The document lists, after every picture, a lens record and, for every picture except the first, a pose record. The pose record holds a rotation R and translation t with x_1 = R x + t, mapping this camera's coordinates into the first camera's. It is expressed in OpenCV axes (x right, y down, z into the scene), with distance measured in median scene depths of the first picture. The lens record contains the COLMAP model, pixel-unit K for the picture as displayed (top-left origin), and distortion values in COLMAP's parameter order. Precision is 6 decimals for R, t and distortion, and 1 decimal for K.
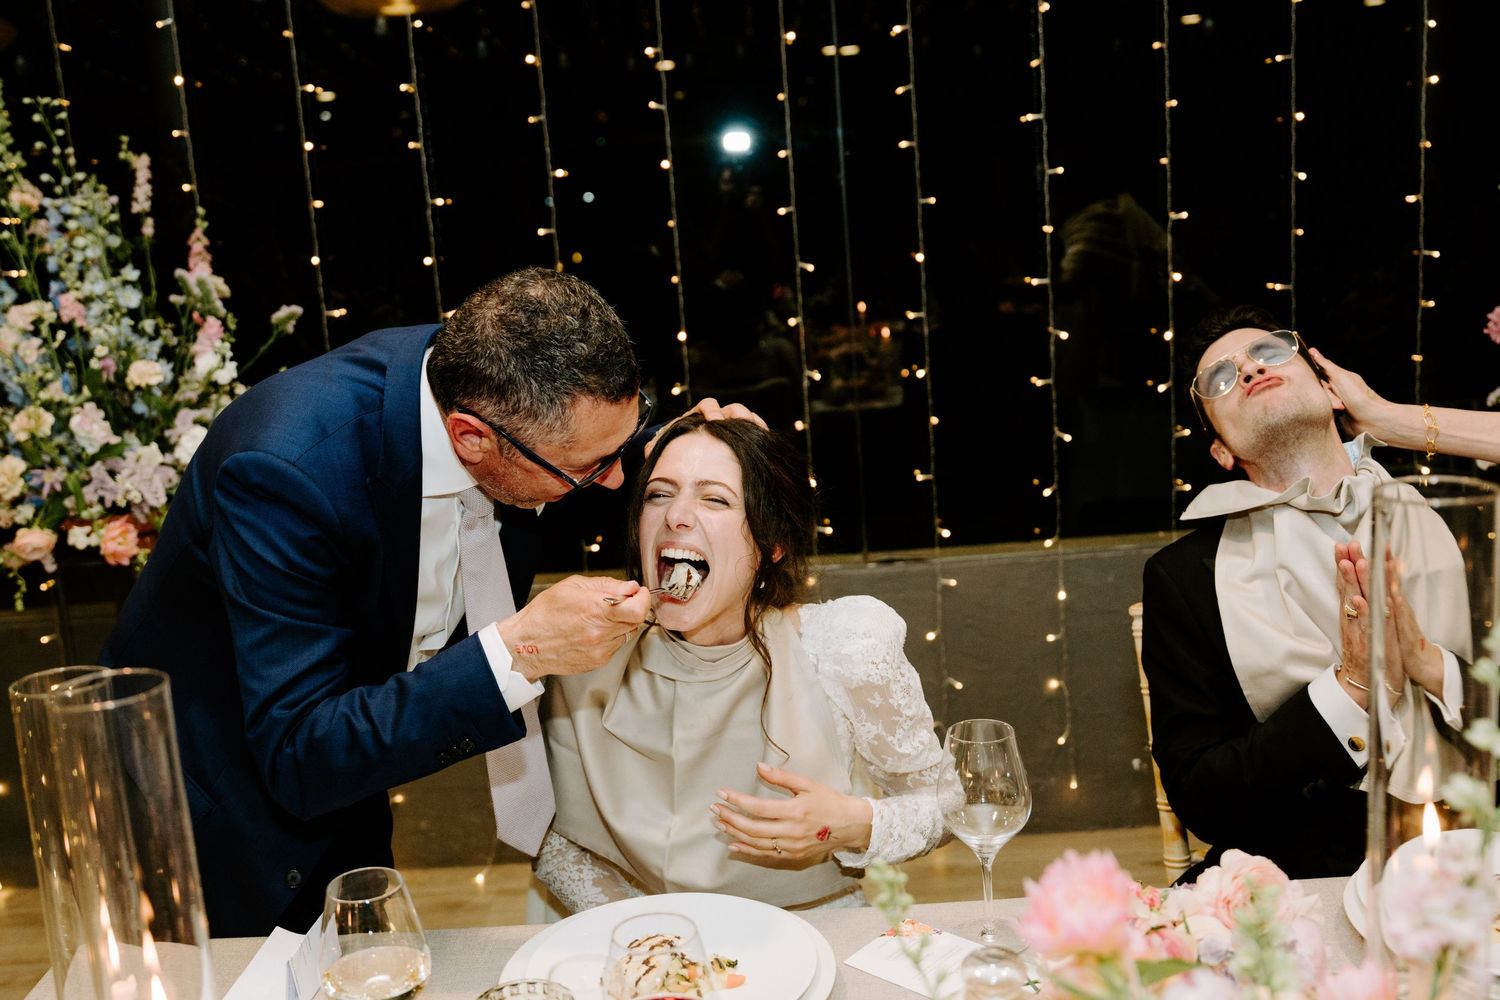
lens RADIAL K [[1618.1, 0, 750.0], [0, 1618.1, 500.0], [0, 0, 1]] dist [-0.065194, 0.005565]
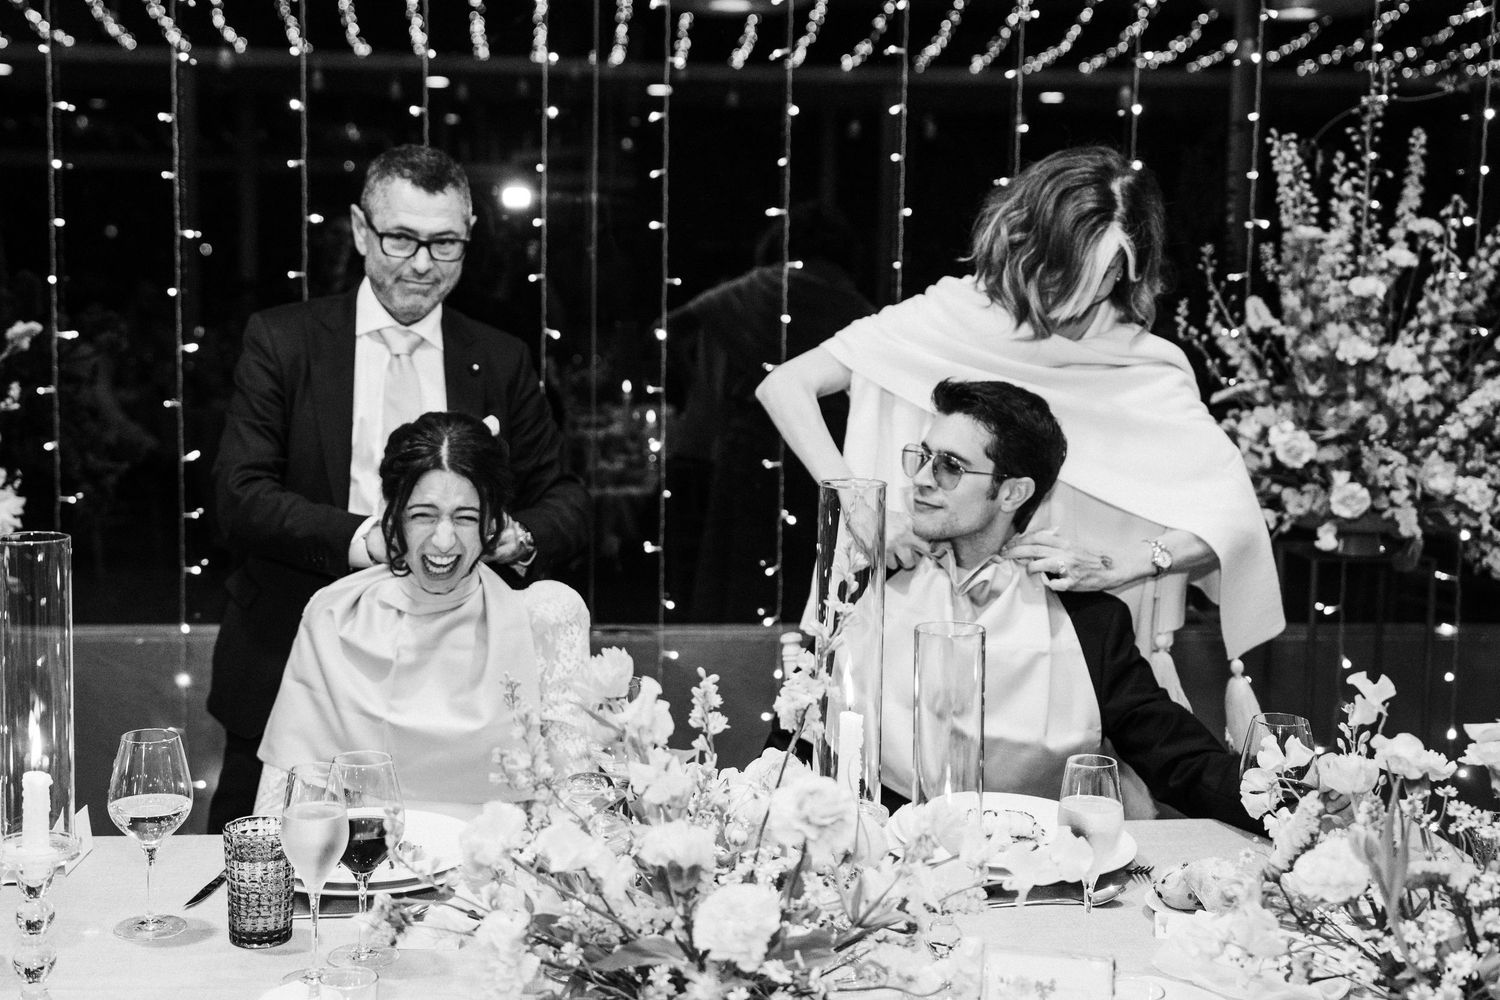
lens RADIAL K [[1773.9, 0, 750.0], [0, 1773.9, 500.0], [0, 0, 1]] dist [-0.002242, -0.005532]
pose [[0.986612, 0.079895, 0.142174, 0.007193], [-0.071916, 0.995580, -0.060406, 0.020485], [-0.146371, 0.049372, 0.987997, -0.128930]]
